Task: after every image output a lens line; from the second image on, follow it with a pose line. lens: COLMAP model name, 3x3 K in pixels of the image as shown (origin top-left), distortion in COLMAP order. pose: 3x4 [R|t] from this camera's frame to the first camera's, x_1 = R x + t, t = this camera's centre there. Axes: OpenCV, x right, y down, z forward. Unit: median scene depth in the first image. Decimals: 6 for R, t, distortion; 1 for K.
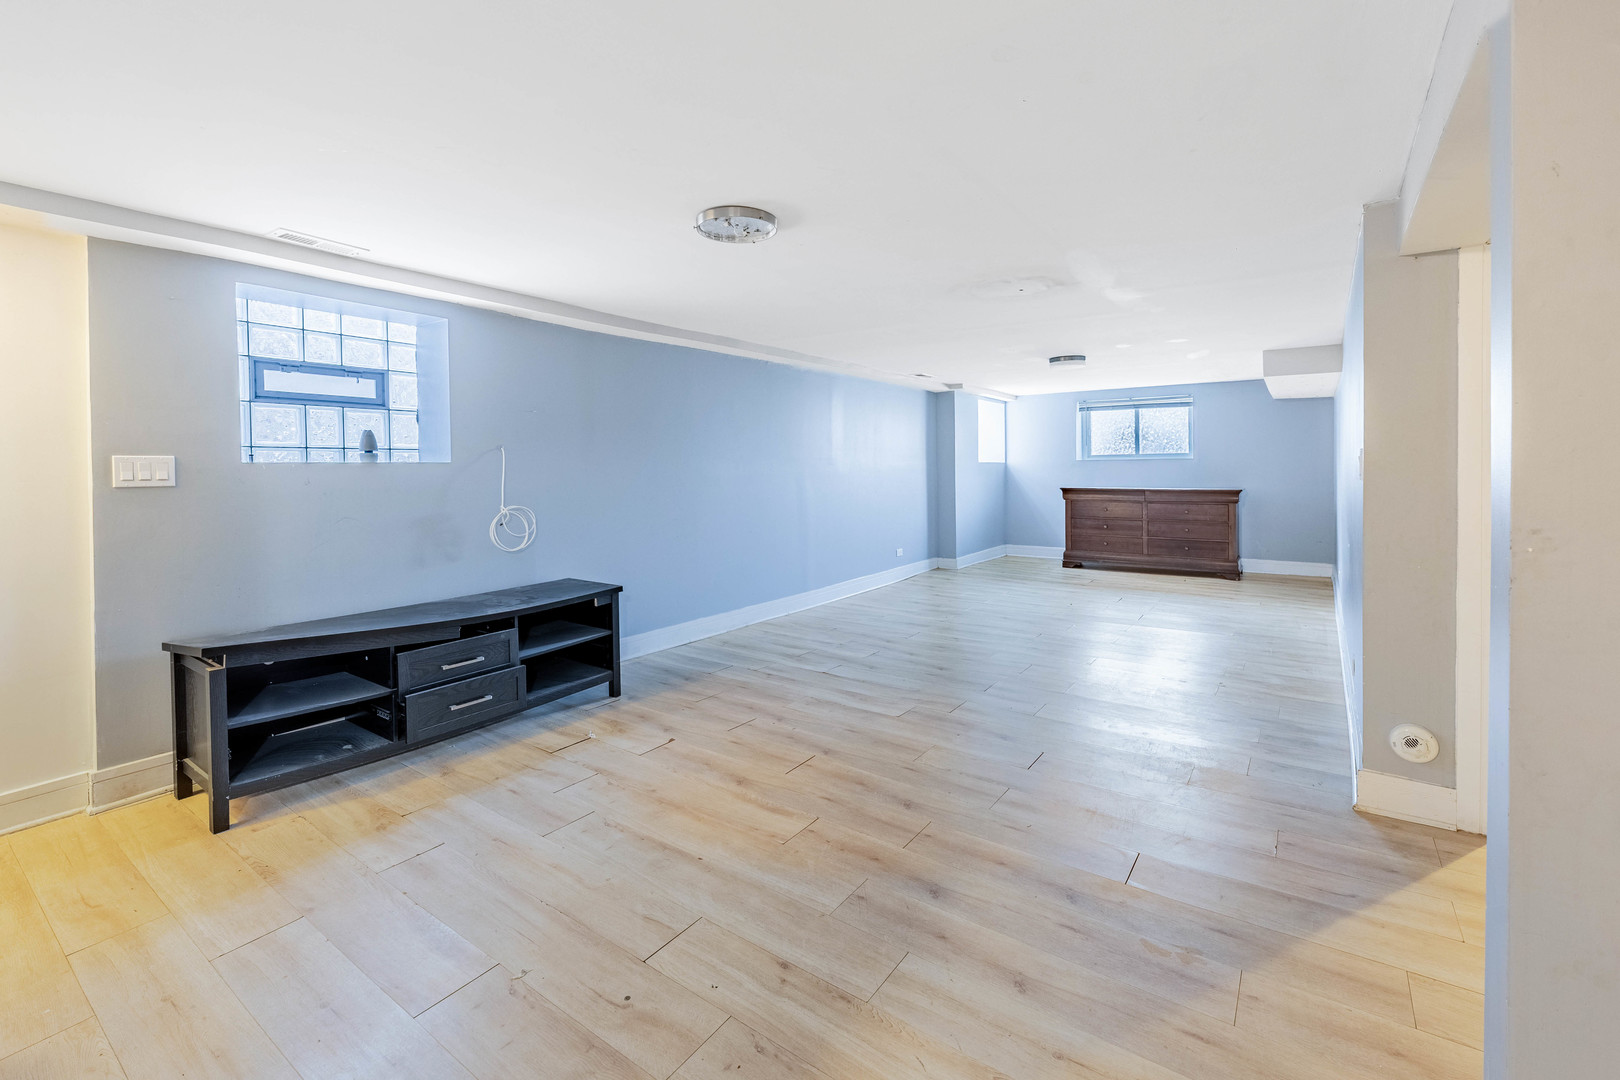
lens RADIAL K [[687.8, 0, 811.8], [0, 687.8, 466.1], [0, 0, 1]] dist [-0.001521, -0.000193]
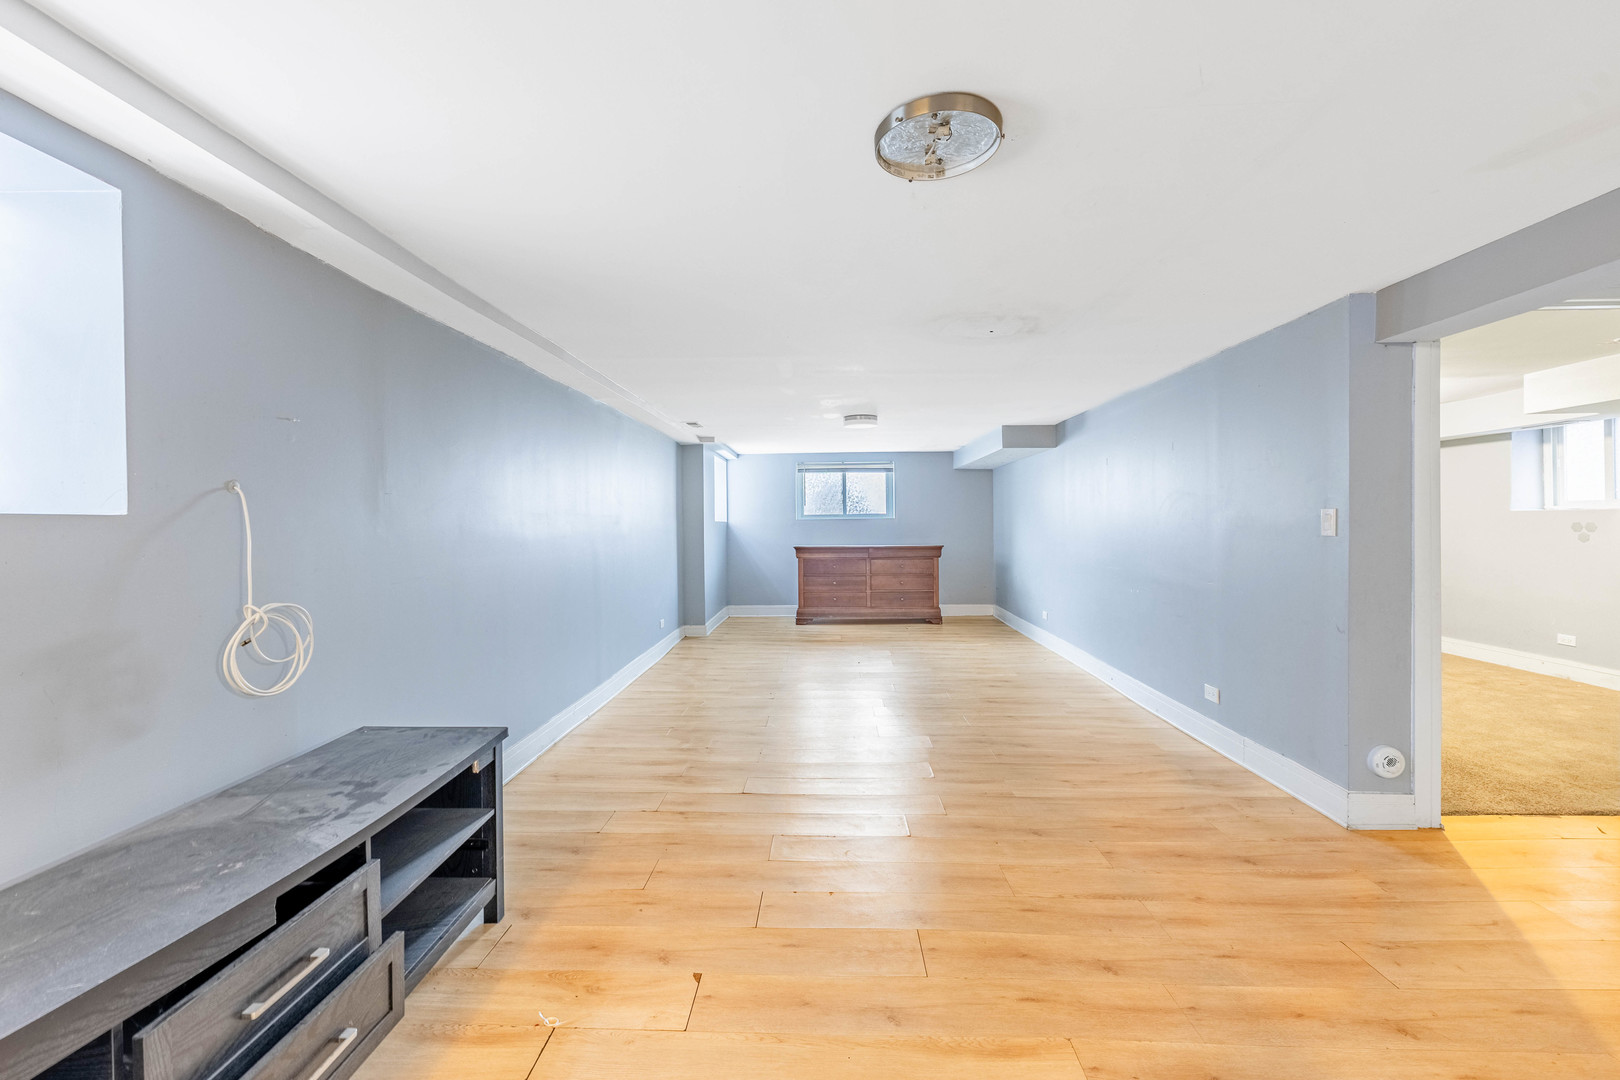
lens RADIAL K [[668.4, 0, 806.8], [0, 668.4, 519.5], [0, 0, 1]] dist [0.001030, -0.000510]
pose [[0.839847, 0.004719, 0.542803, -0.172594], [0.000418, 0.999956, -0.009340, 0.000882], [-0.542824, 0.008071, 0.839808, 0.175702]]
